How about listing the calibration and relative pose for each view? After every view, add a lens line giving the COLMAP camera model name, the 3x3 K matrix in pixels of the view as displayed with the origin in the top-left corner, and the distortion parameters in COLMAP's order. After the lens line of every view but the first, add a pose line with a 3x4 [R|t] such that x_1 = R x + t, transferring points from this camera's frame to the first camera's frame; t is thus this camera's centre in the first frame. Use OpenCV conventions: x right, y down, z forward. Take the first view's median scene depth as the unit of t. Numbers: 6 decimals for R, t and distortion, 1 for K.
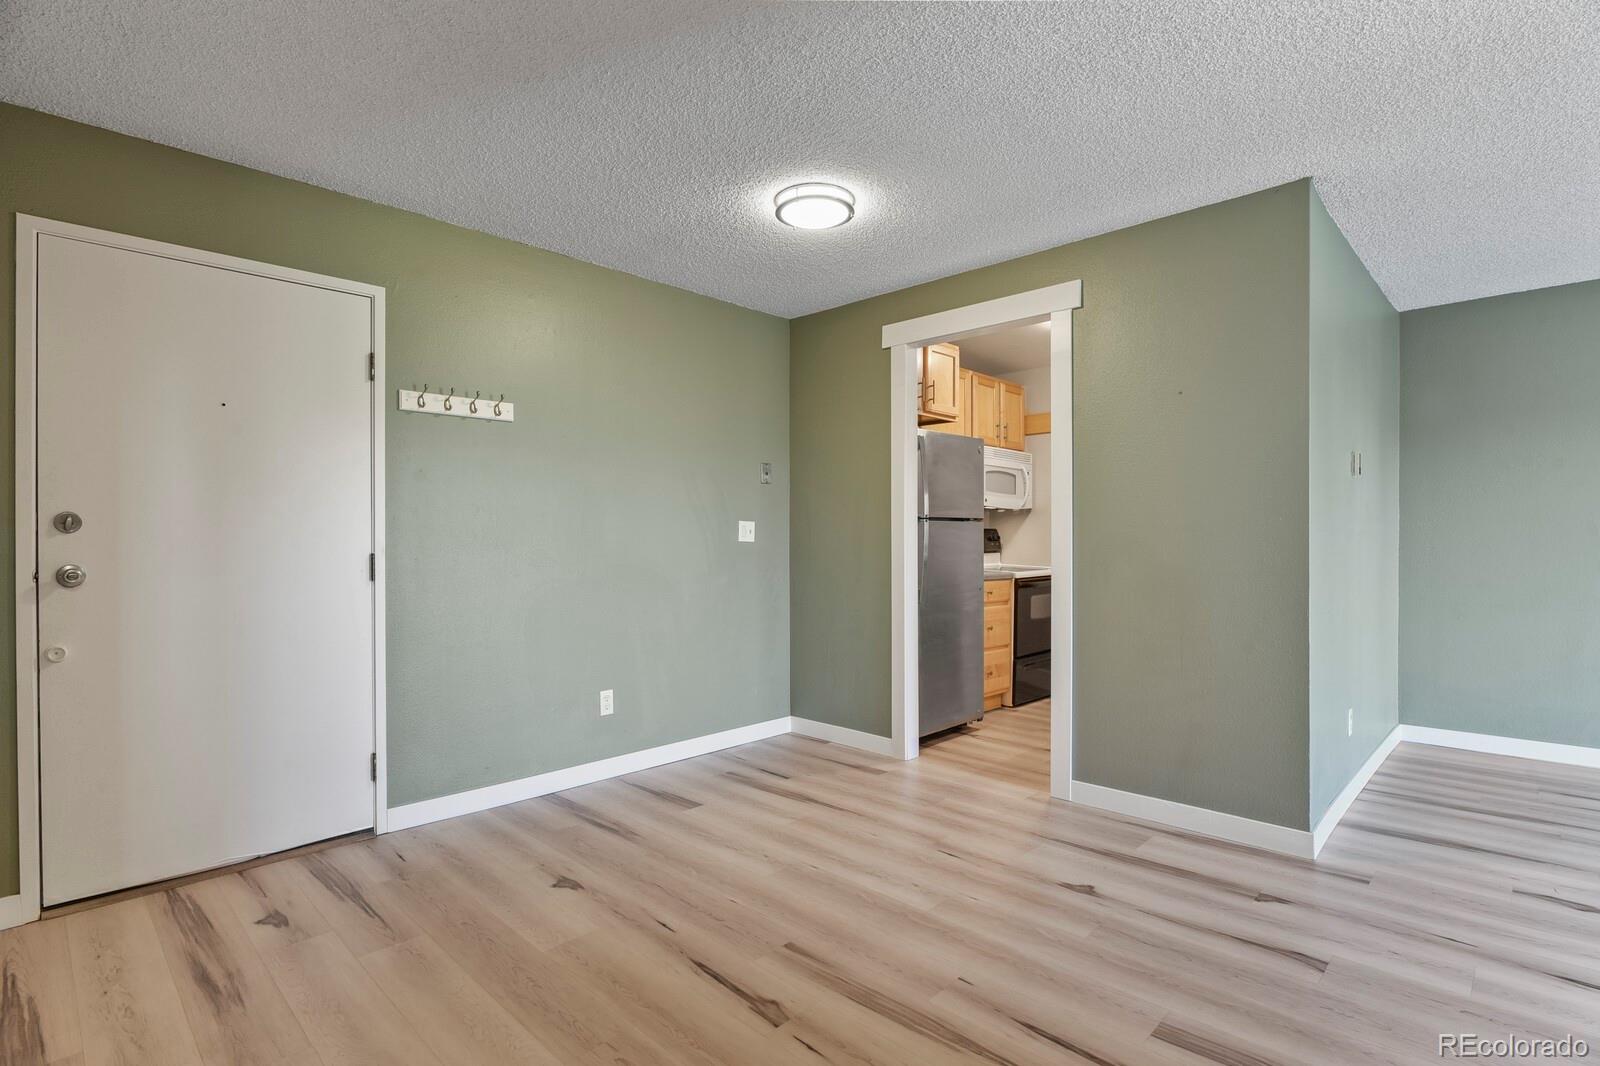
lens RADIAL K [[774.9, 0, 802.1], [0, 774.9, 537.9], [0, 0, 1]] dist [-0.010536, -0.001912]
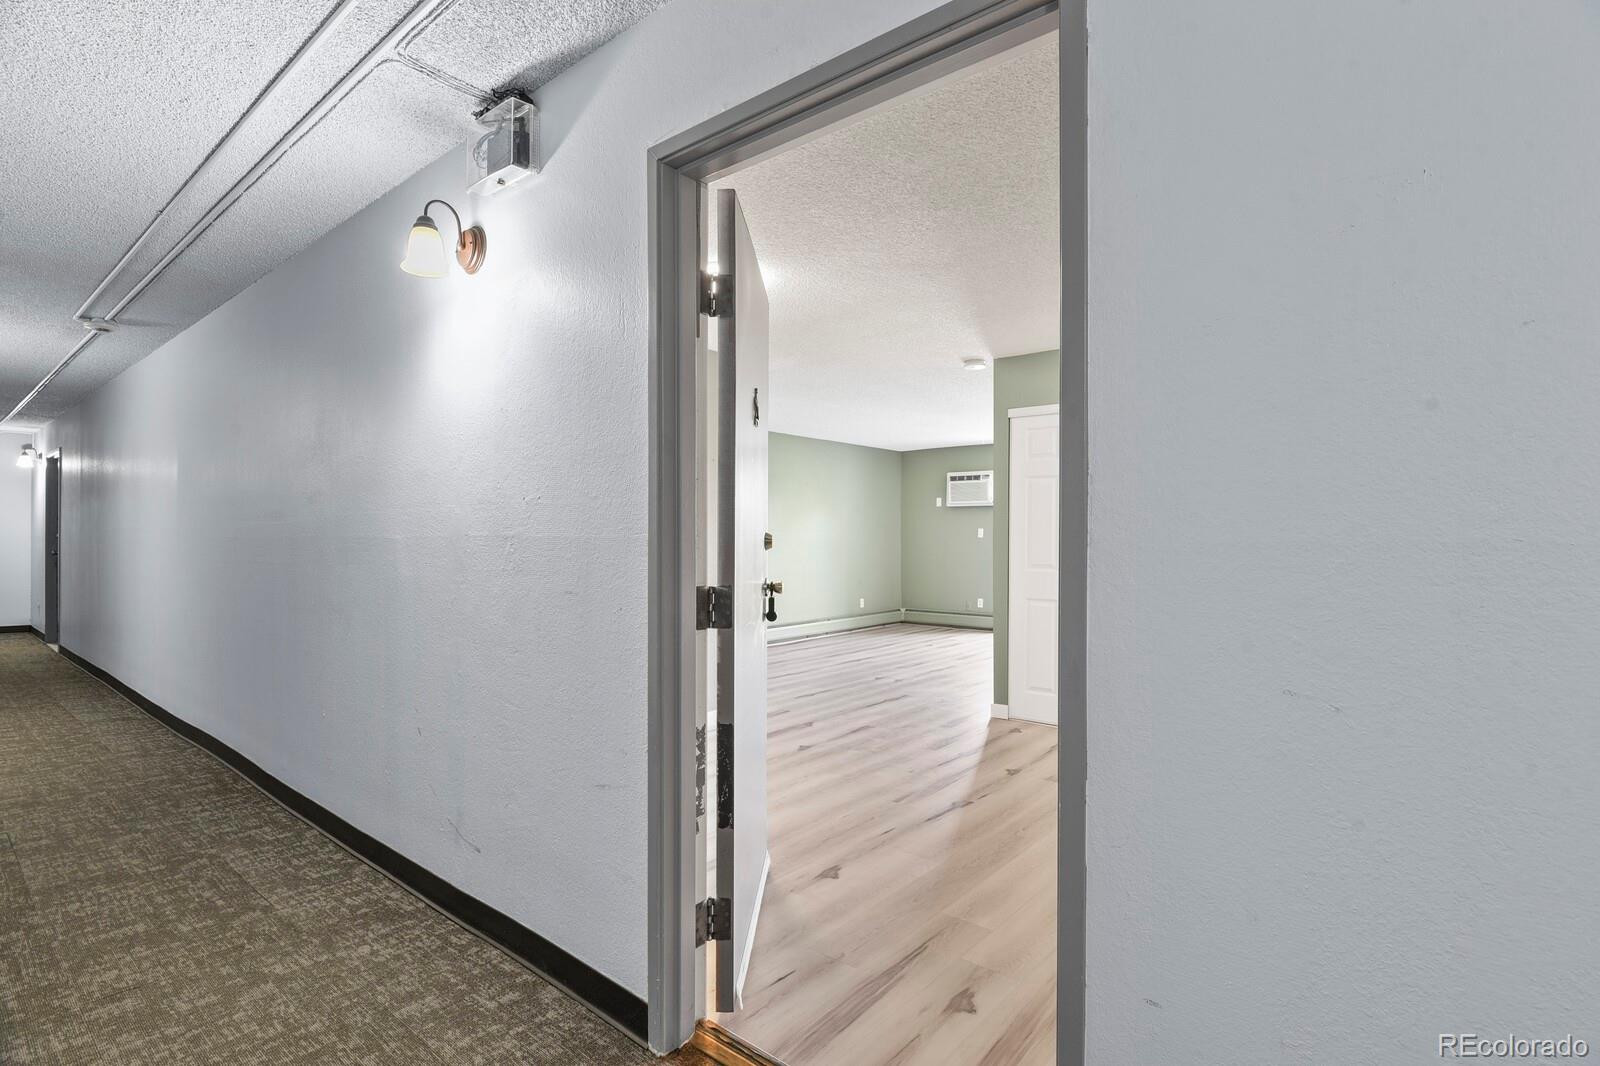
lens RADIAL K [[774.9, 0, 802.1], [0, 774.9, 537.9], [0, 0, 1]] dist [-0.010536, -0.001912]
pose [[-0.077768, 0.003083, 0.996967, -1.276614], [-0.001767, 0.999993, -0.003230, -0.019364], [-0.996970, -0.002013, -0.077762, 1.034607]]
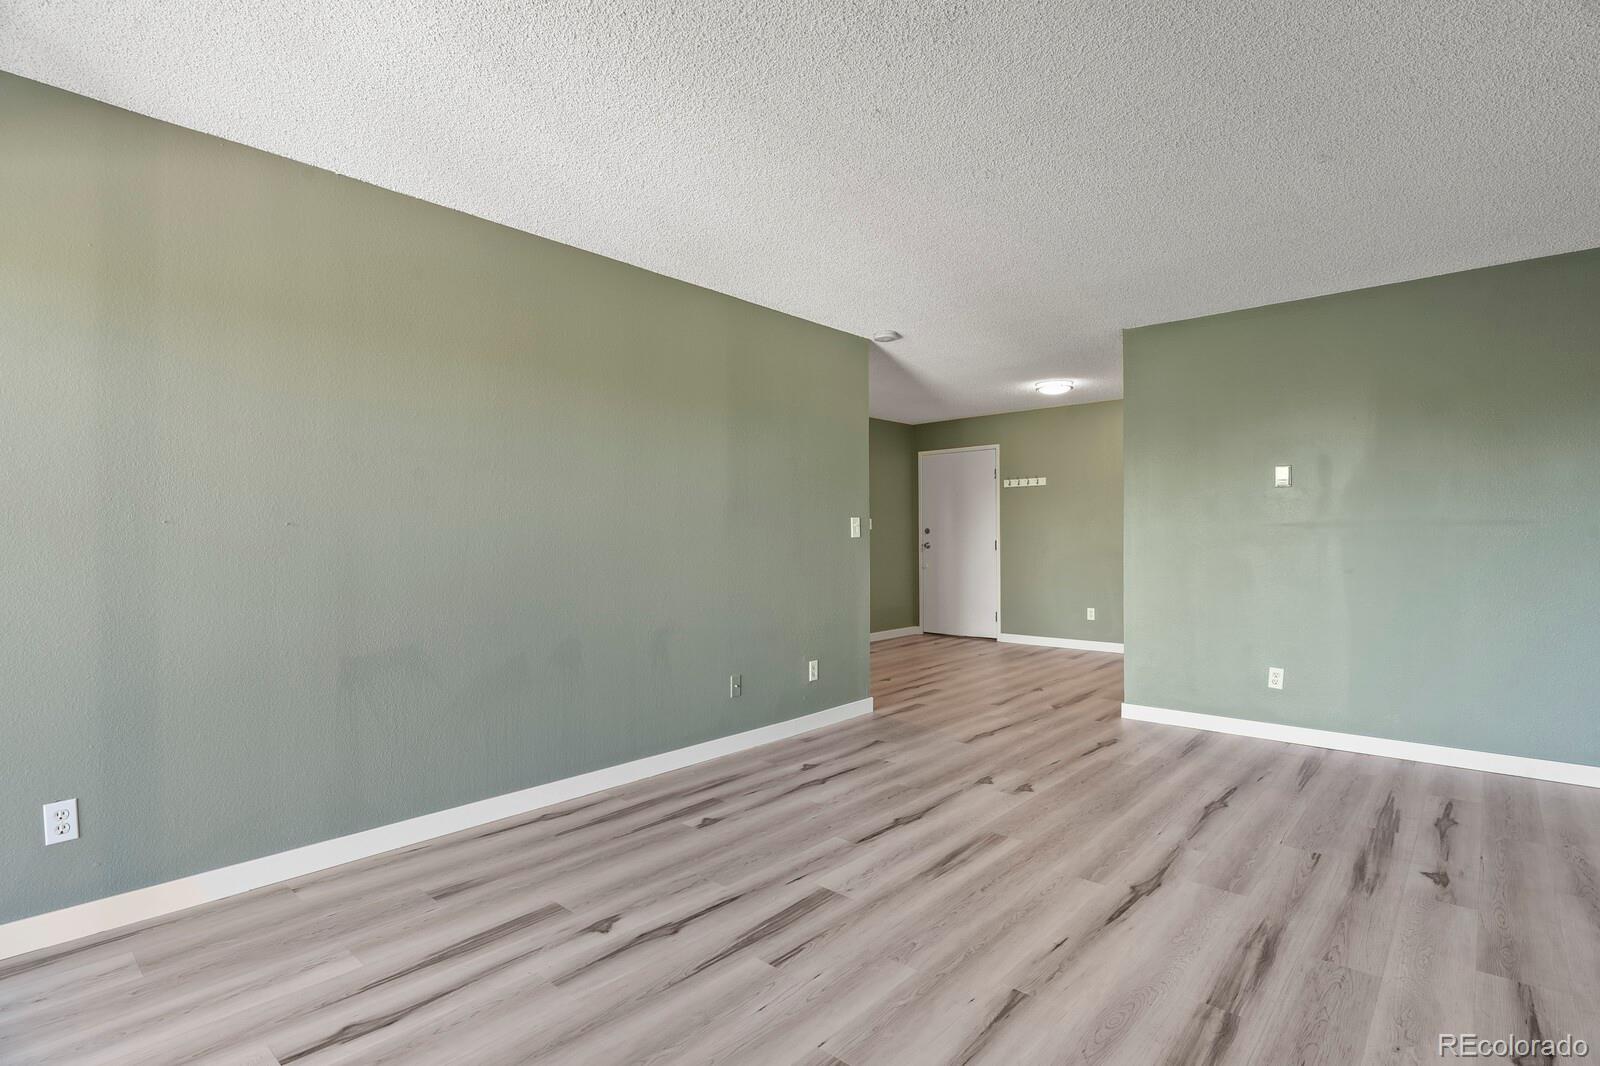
lens RADIAL K [[774.9, 0, 802.1], [0, 774.9, 537.9], [0, 0, 1]] dist [-0.010536, -0.001912]
pose [[0.041888, 0.004193, -0.999114, 2.357374], [0.006850, 0.999966, 0.004484, -0.006512], [0.999099, -0.007032, 0.041858, 0.192812]]
